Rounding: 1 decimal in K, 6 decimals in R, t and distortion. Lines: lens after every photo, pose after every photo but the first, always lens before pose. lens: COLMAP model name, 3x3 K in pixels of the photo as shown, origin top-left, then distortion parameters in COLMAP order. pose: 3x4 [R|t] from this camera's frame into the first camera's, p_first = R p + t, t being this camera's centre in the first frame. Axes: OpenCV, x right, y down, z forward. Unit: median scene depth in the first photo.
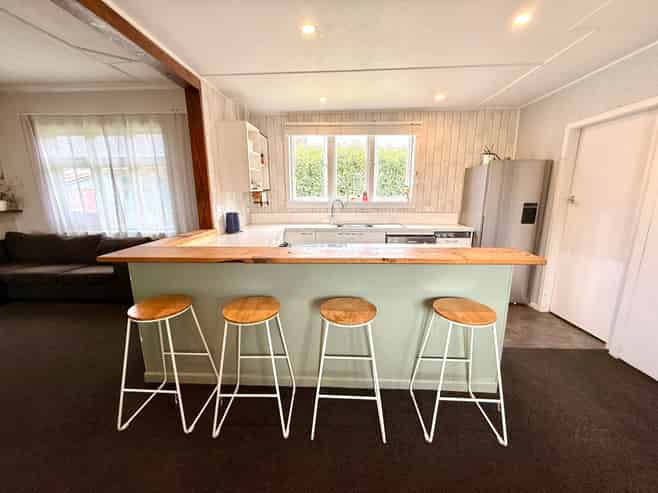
lens RADIAL K [[265.9, 0, 330.2], [0, 265.9, 246.0], [0, 0, 1]] dist [0.004557, 0.000393]
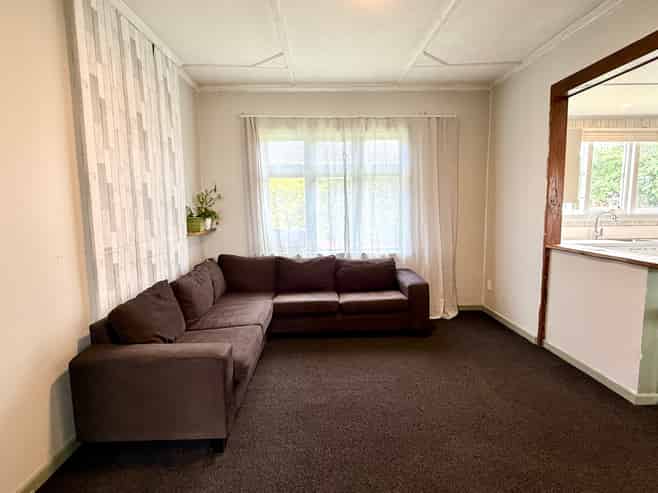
lens RADIAL K [[349.7, 0, 327.8], [0, 349.7, 242.6], [0, 0, 1]] dist [0.000675, 0.001126]
pose [[0.997325, -0.013773, 0.071790, -0.988749], [0.020773, 0.995000, -0.097691, 0.023912], [-0.070085, 0.098921, 0.992624, -0.087017]]
